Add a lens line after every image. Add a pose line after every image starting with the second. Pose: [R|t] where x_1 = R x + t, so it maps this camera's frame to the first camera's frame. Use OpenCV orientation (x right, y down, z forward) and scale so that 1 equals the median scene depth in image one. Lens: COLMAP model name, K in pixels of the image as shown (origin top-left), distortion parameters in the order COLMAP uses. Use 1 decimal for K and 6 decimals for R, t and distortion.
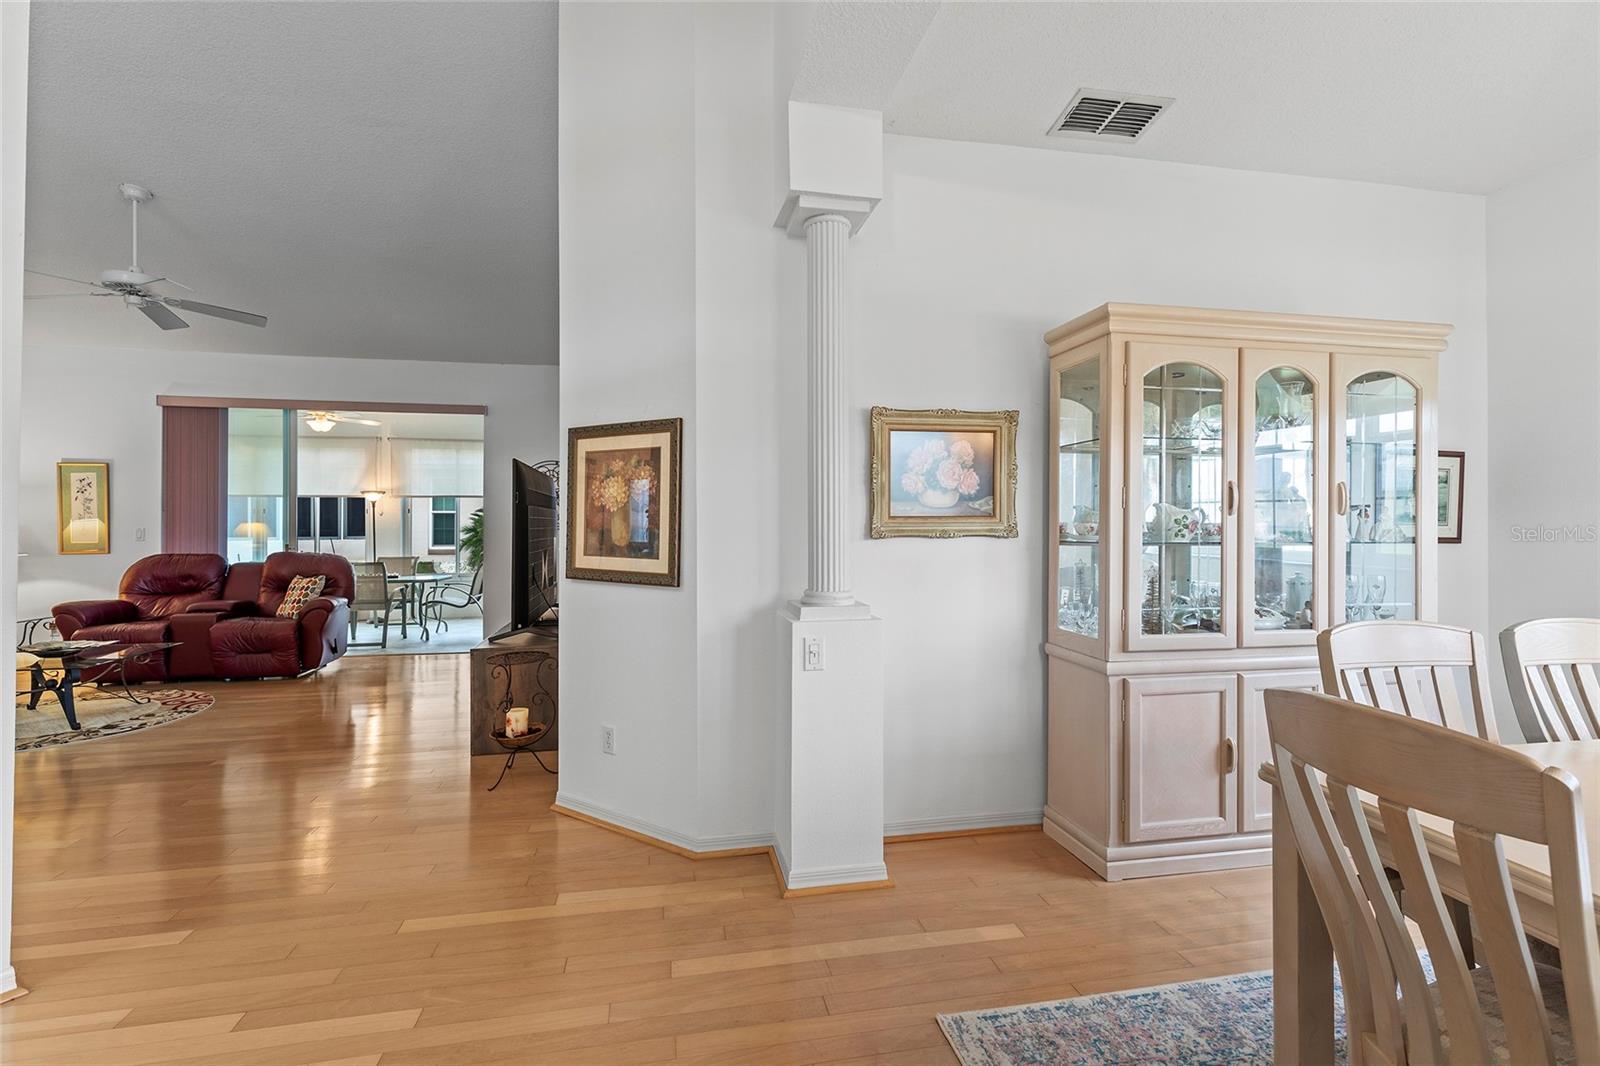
lens RADIAL K [[744.2, 0, 830.7], [0, 744.2, 529.4], [0, 0, 1]] dist [0.000967, 0.000018]
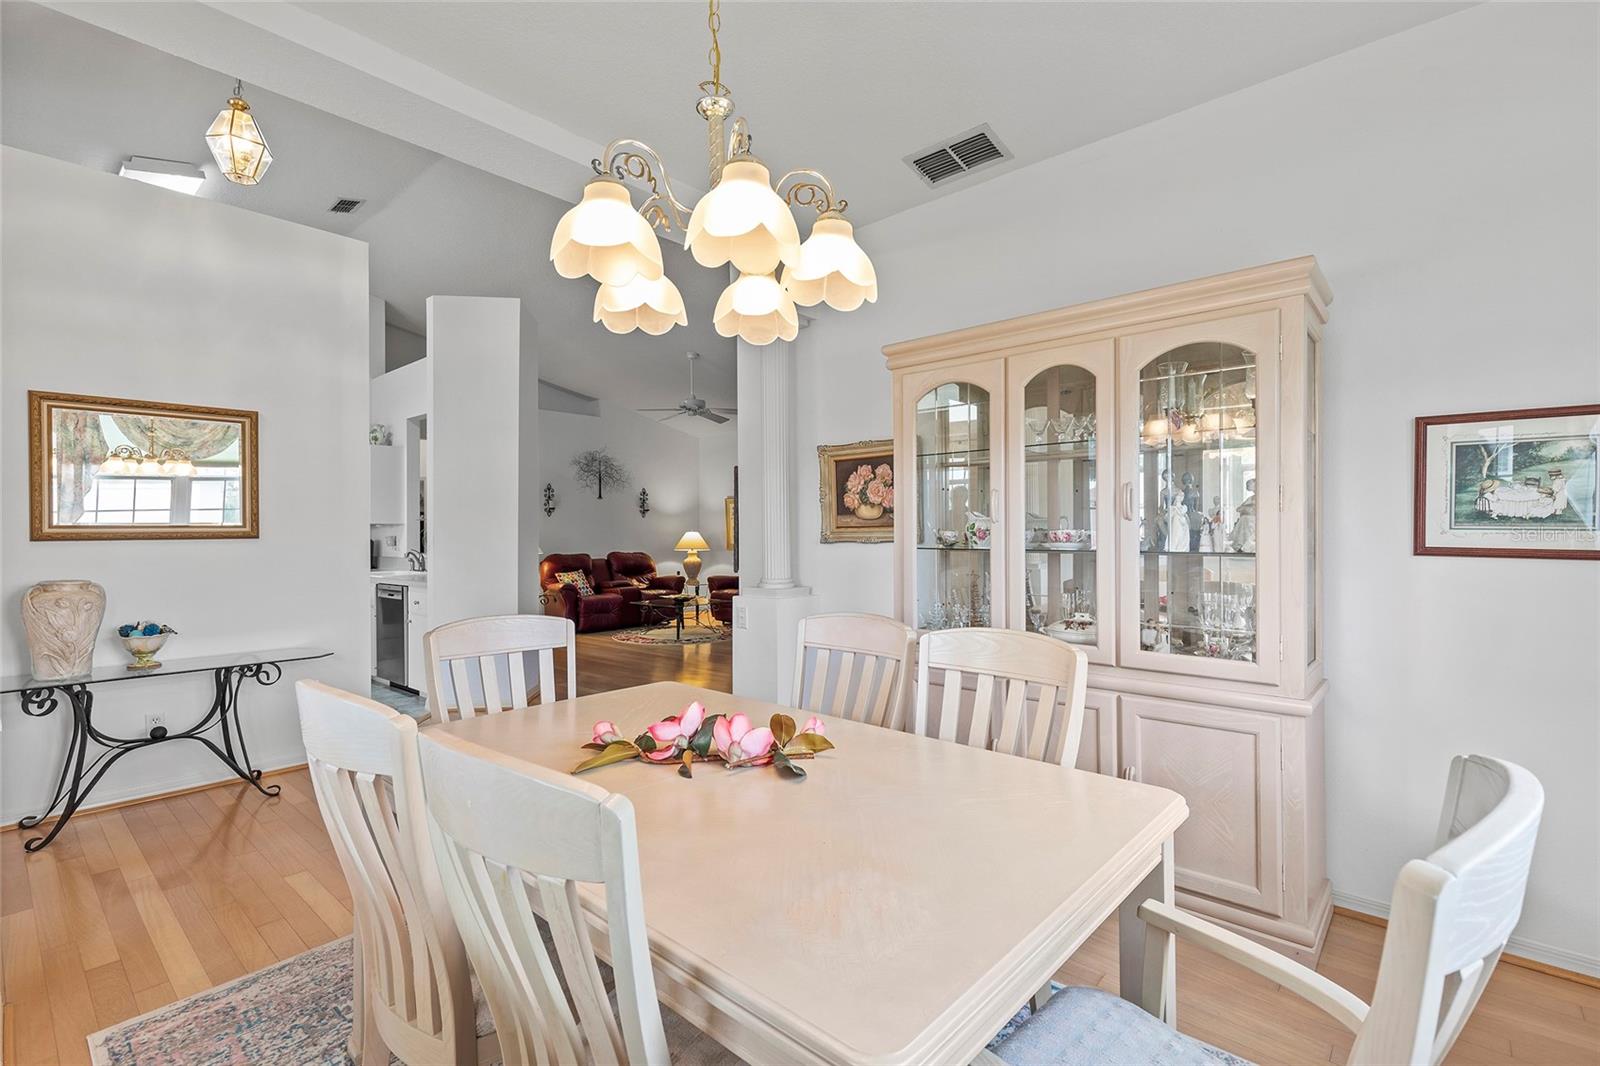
lens RADIAL K [[744.2, 0, 830.7], [0, 744.2, 529.4], [0, 0, 1]] dist [0.000967, 0.000018]
pose [[0.614529, -0.008916, -0.788844, 1.109790], [0.008752, 0.999952, -0.004484, -0.006946], [0.788845, -0.004149, 0.614578, 0.180402]]
